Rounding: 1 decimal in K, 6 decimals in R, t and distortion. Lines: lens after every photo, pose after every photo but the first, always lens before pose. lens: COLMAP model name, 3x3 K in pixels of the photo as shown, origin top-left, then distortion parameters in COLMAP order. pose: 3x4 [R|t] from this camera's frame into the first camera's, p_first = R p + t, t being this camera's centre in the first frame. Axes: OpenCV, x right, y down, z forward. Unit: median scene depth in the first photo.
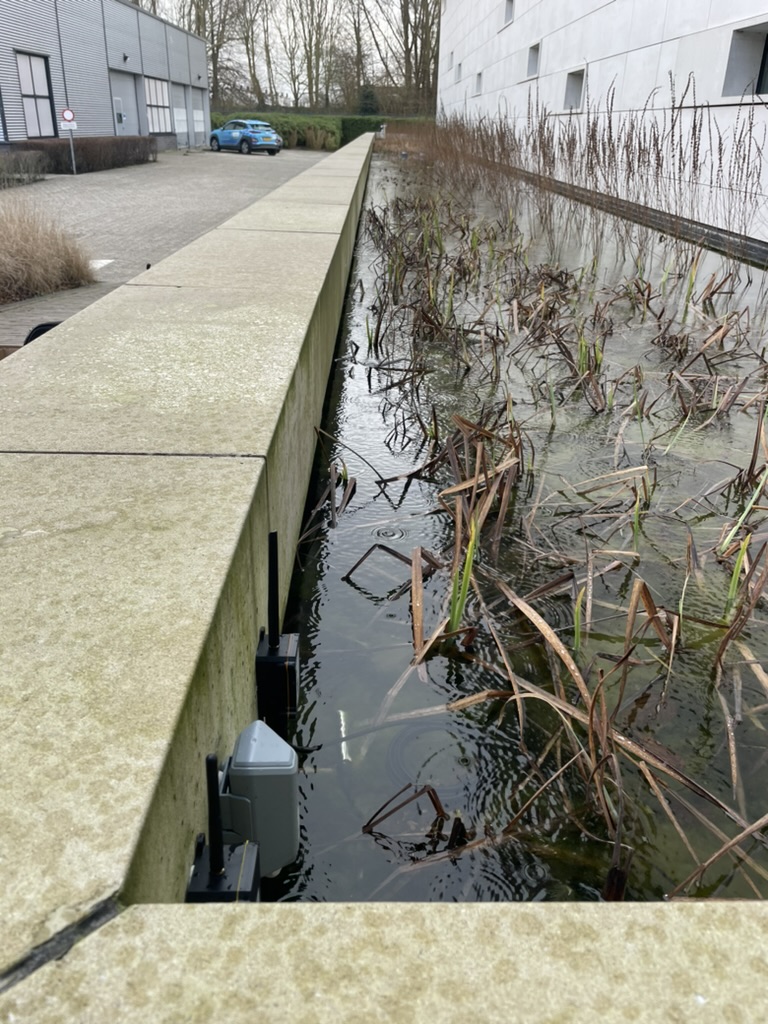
lens RADIAL K [[729.9, 0, 384.0], [0, 729.9, 512.0], [0, 0, 1]] dist [0.076658, -0.090350]
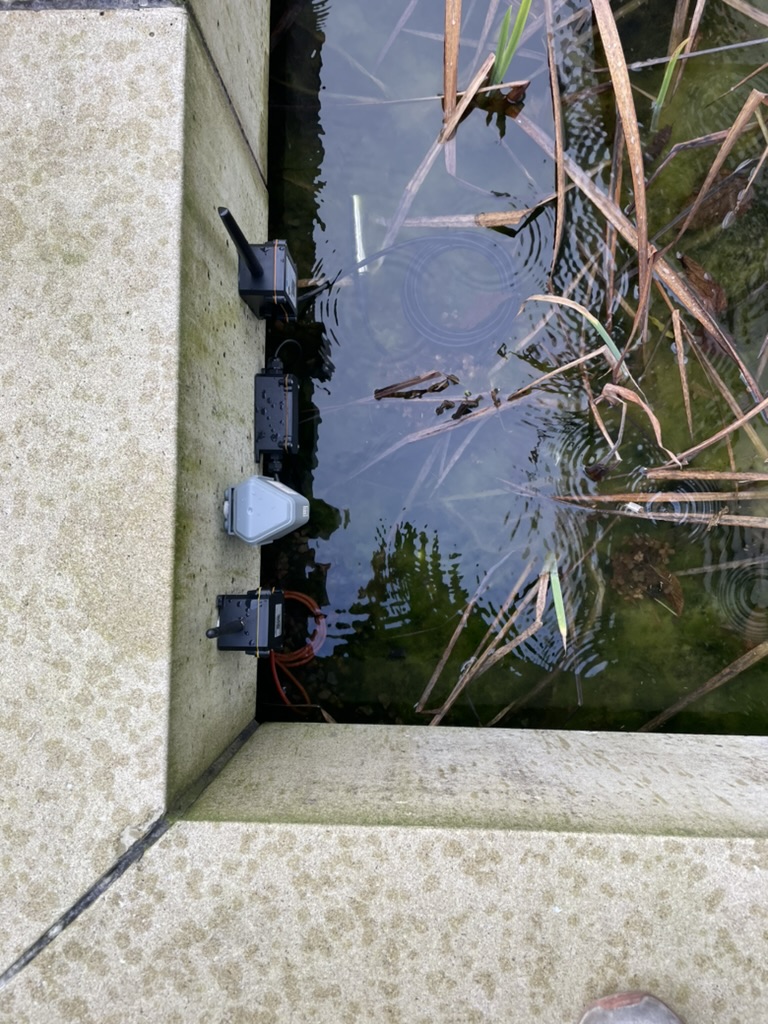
lens RADIAL K [[729.9, 0, 384.0], [0, 729.9, 512.0], [0, 0, 1]] dist [0.076658, -0.090350]
pose [[0.997985, 0.027579, -0.057138, 0.126199], [0.035740, 0.499723, 0.865448, -1.011903], [0.052422, -0.865746, 0.497730, 0.860305]]
